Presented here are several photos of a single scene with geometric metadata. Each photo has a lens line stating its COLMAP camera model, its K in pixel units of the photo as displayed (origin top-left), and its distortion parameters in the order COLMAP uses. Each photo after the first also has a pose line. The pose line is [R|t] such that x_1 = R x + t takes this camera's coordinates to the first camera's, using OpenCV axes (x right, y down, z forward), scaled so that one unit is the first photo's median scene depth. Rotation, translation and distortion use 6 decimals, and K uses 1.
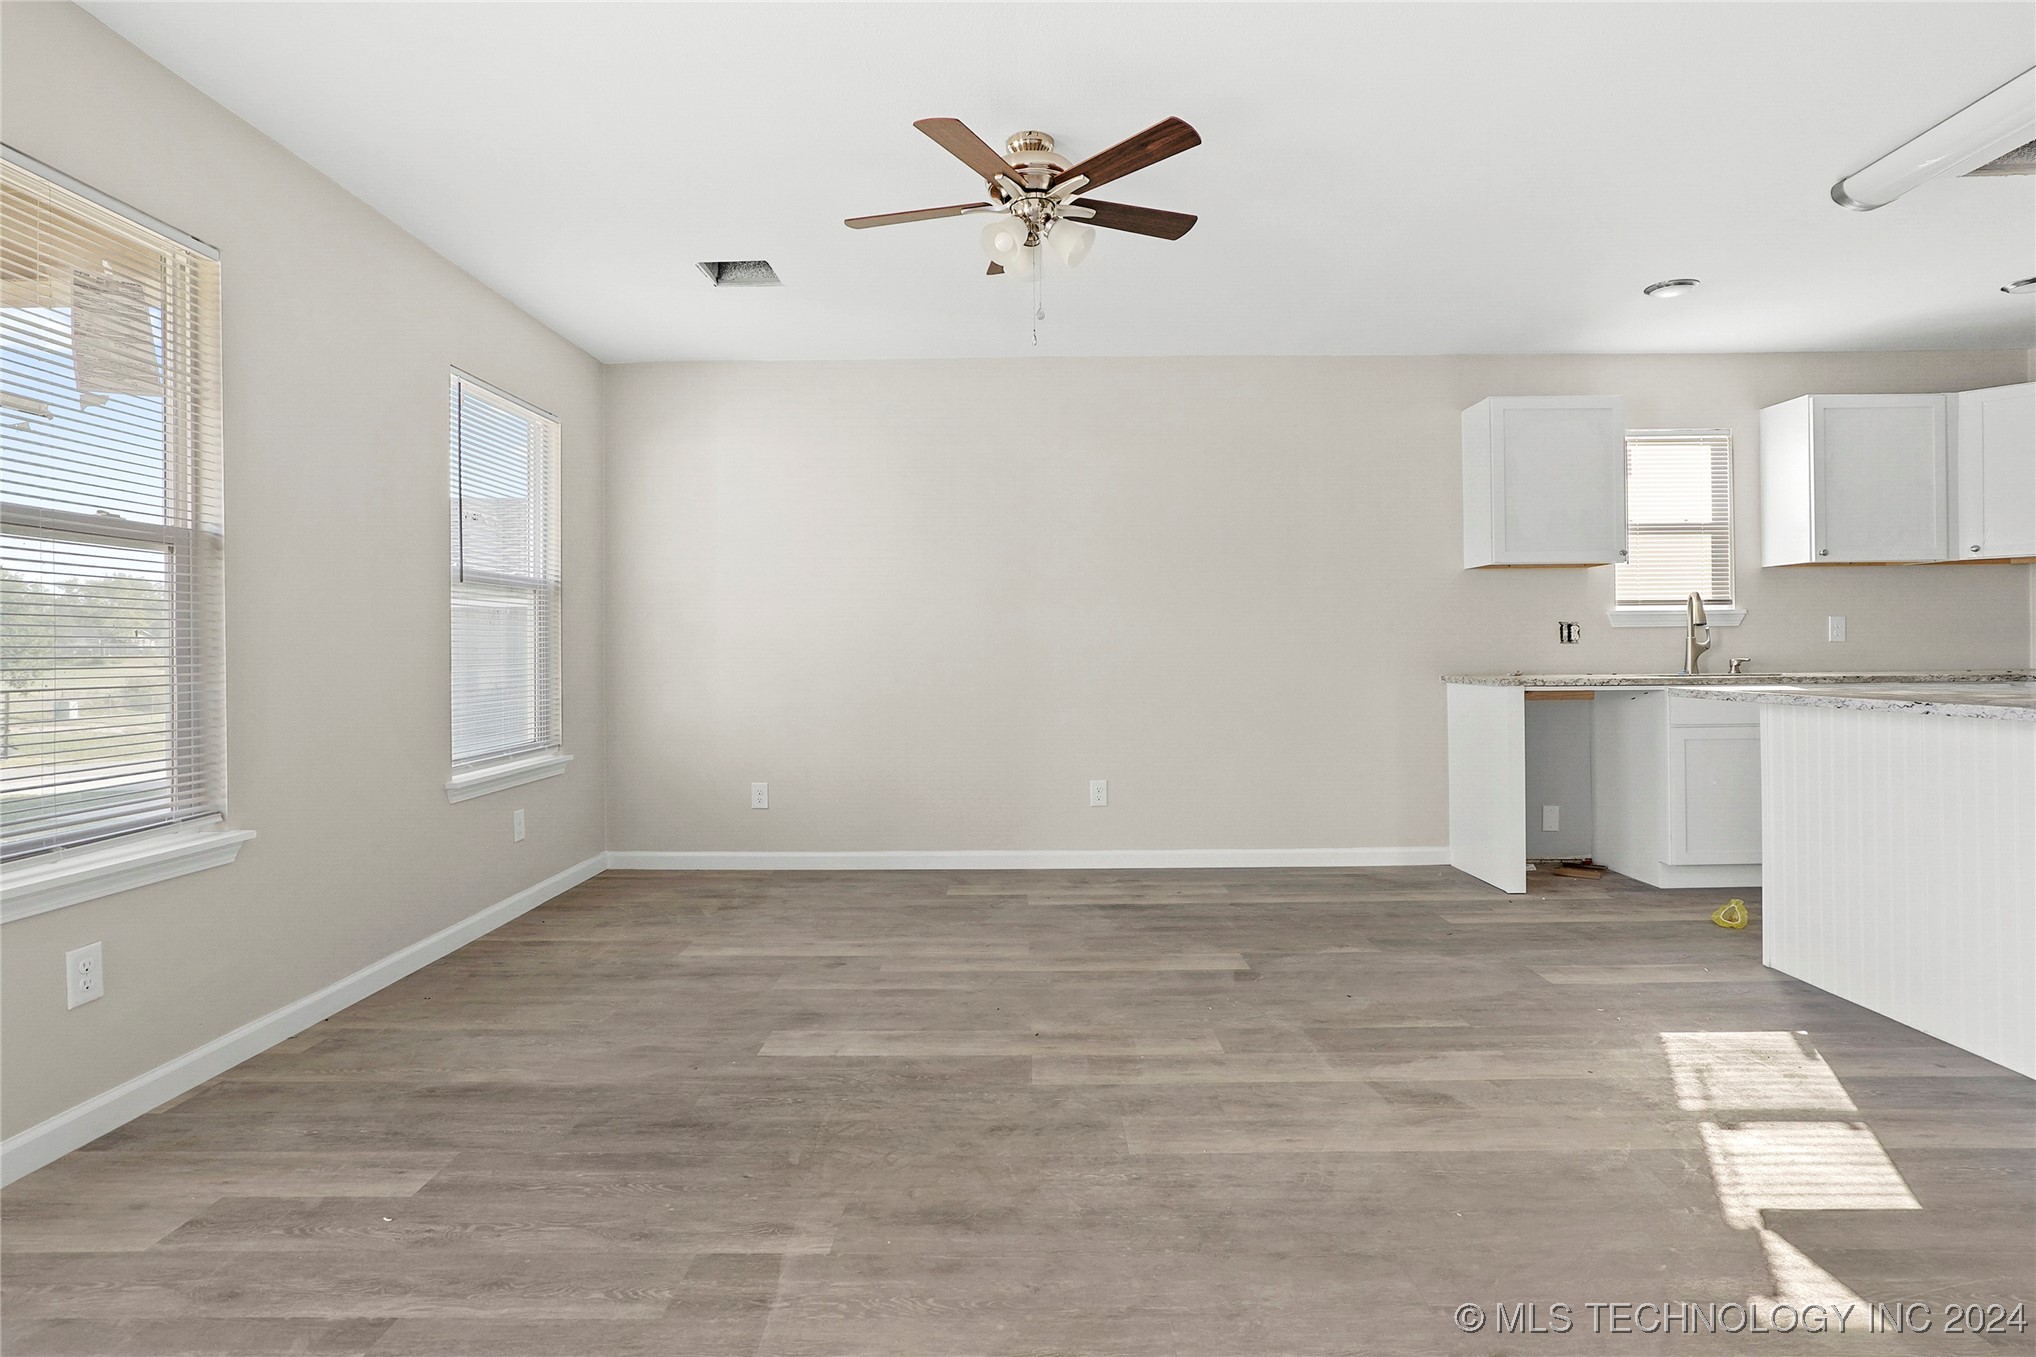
lens RADIAL K [[1041.0, 0, 1009.9], [0, 1041.0, 645.3], [0, 0, 1]] dist [-0.042671, 0.024131]
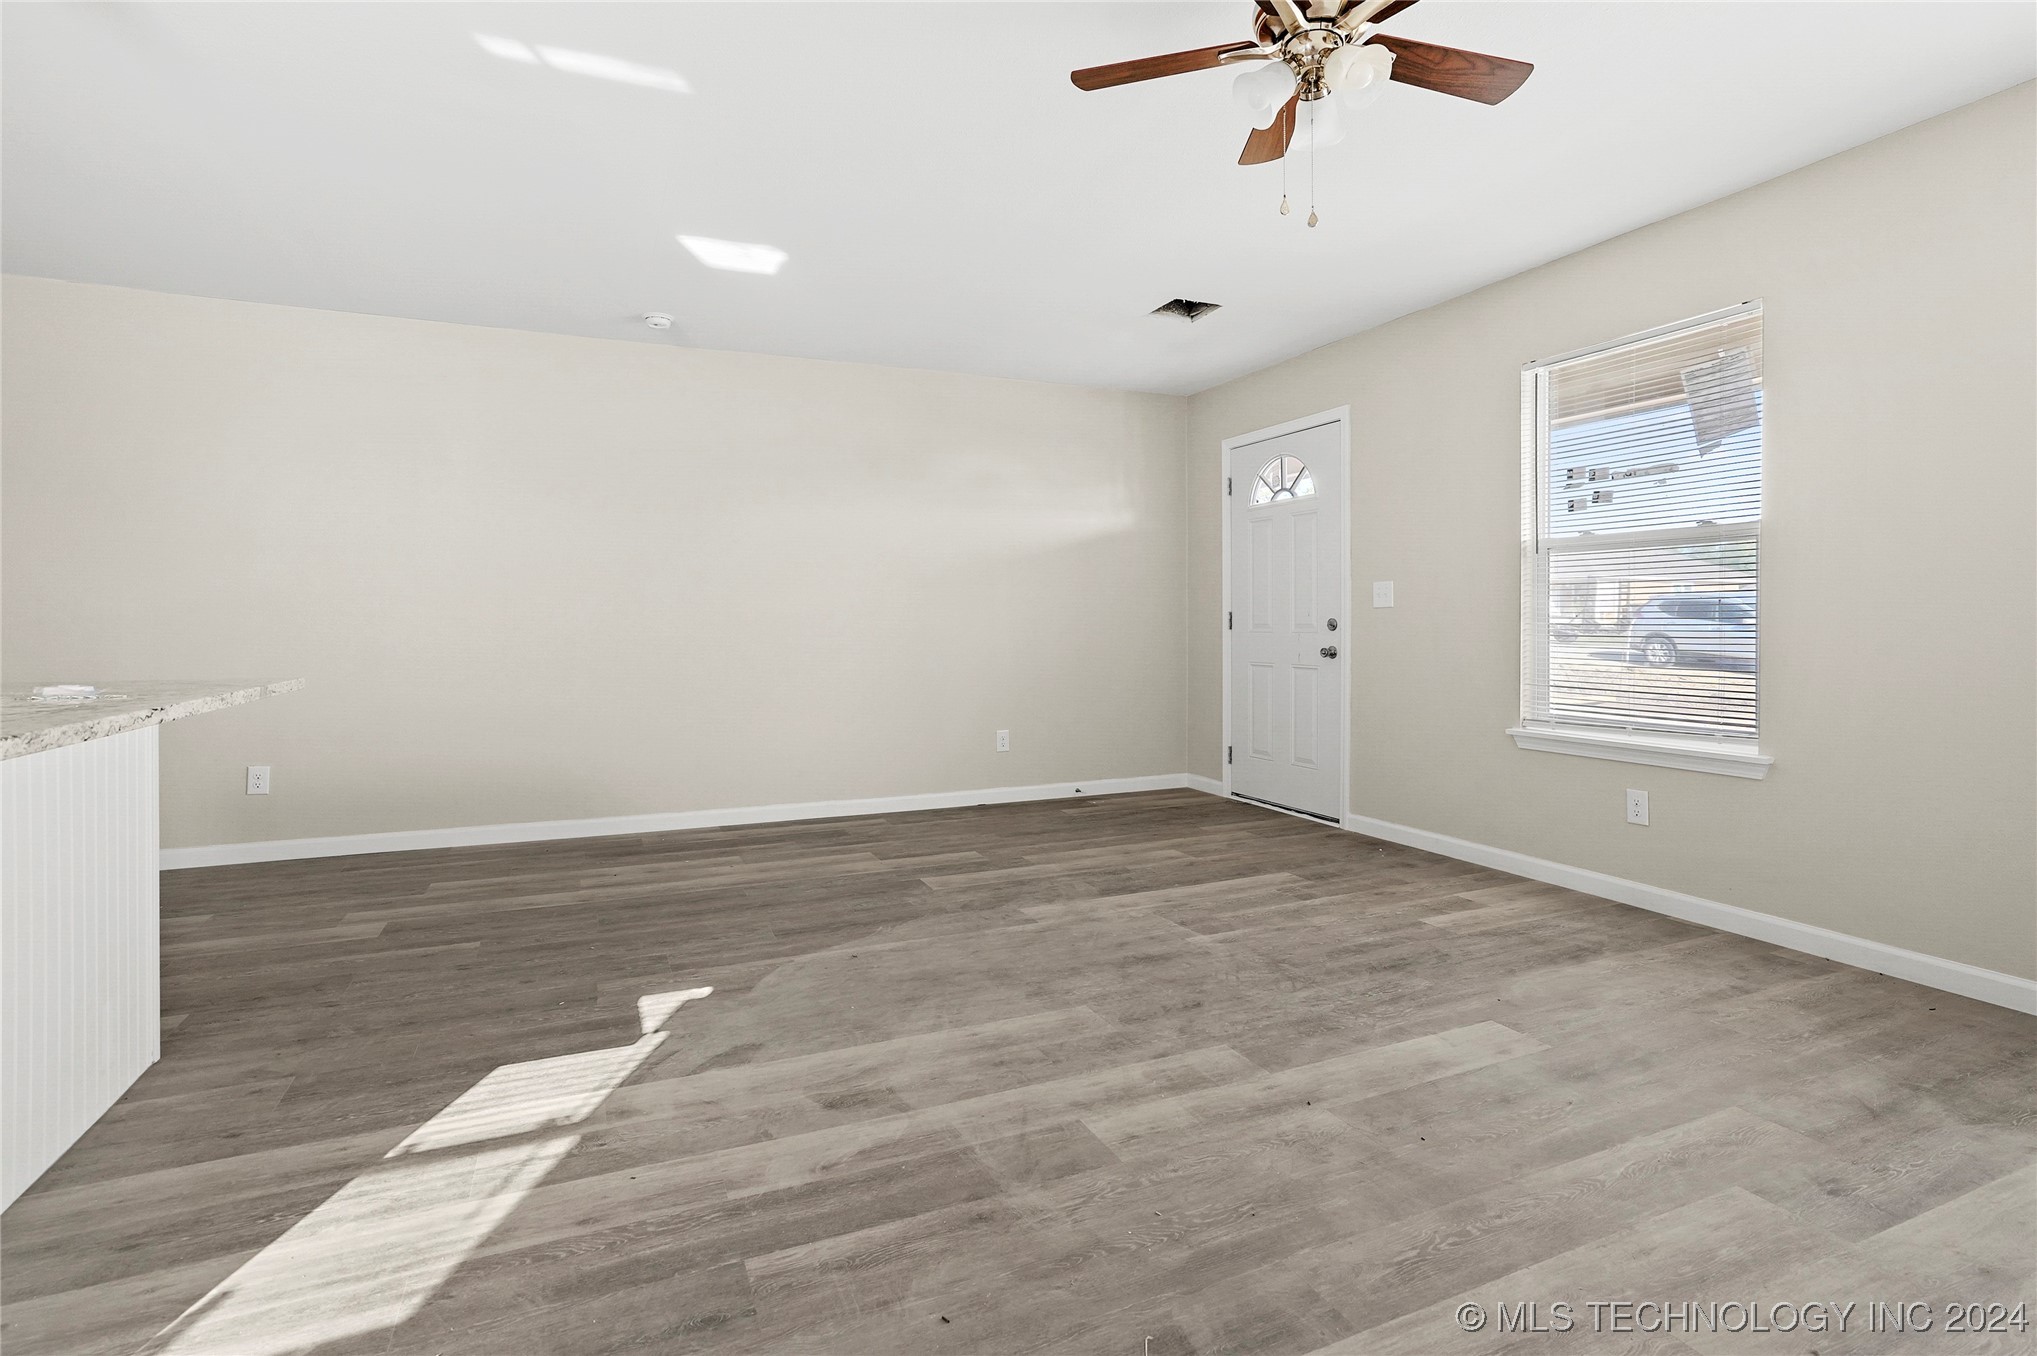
lens RADIAL K [[973.1, 0, 1009.2], [0, 973.1, 624.7], [0, 0, 1]] dist [-0.040835, 0.019299]
pose [[-0.910339, 0.013315, -0.413650, 0.460157], [0.013364, 0.999907, 0.002775, 0.003363], [0.413648, -0.003002, -0.910432, 1.355606]]
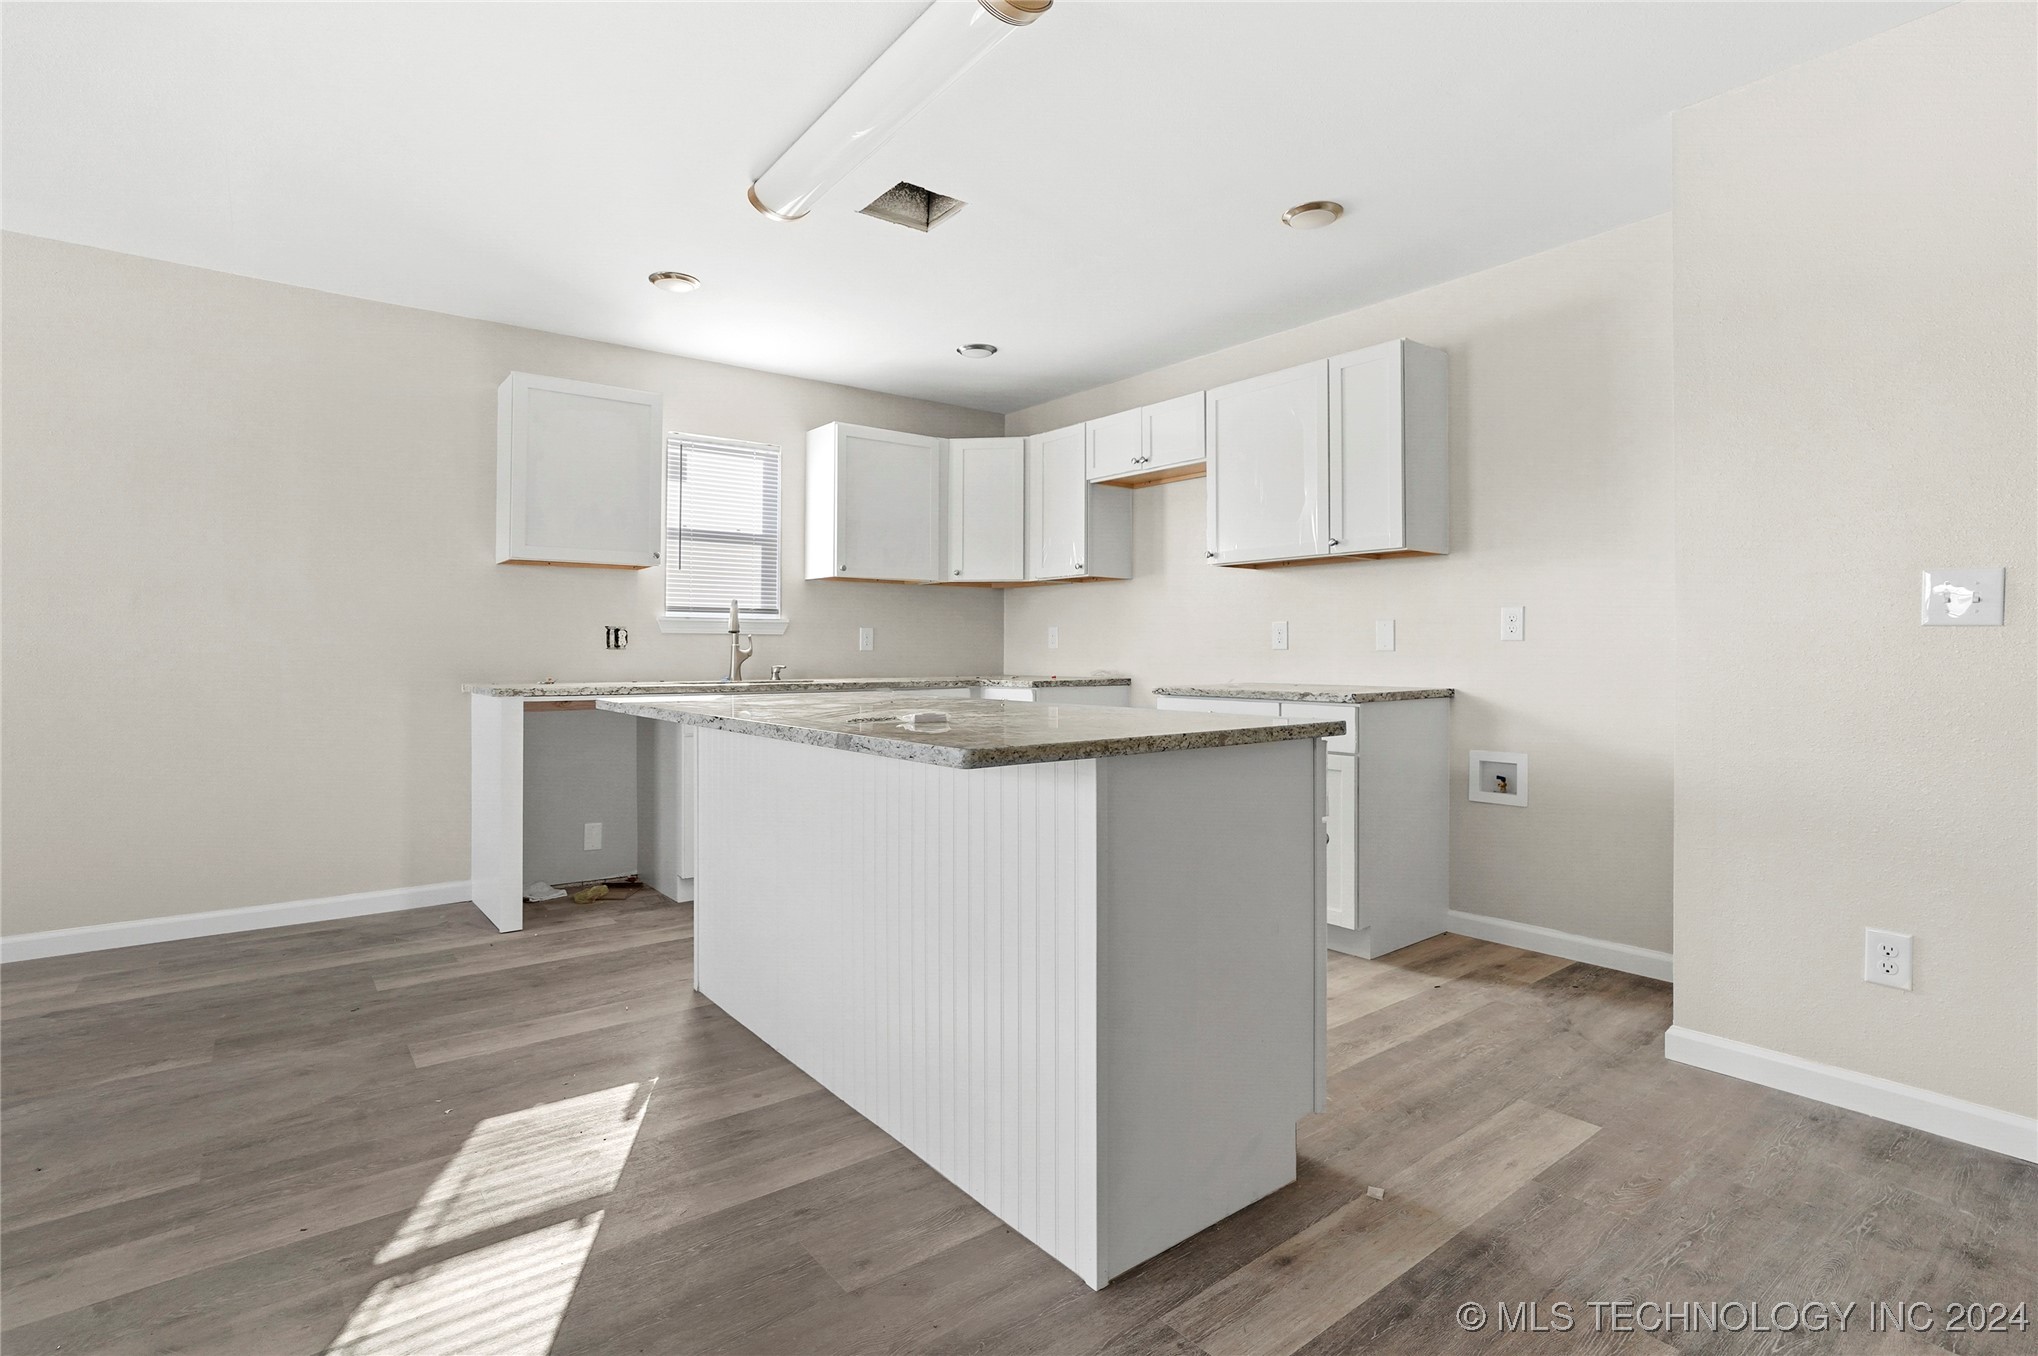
lens RADIAL K [[984.8, 0, 1010.0], [0, 984.8, 643.8], [0, 0, 1]] dist [-0.038955, 0.019548]
pose [[0.780981, 0.015538, 0.624362, 0.400221], [-0.011992, 0.999879, -0.009883, -0.003502], [-0.624440, 0.000231, 0.781073, 0.106903]]
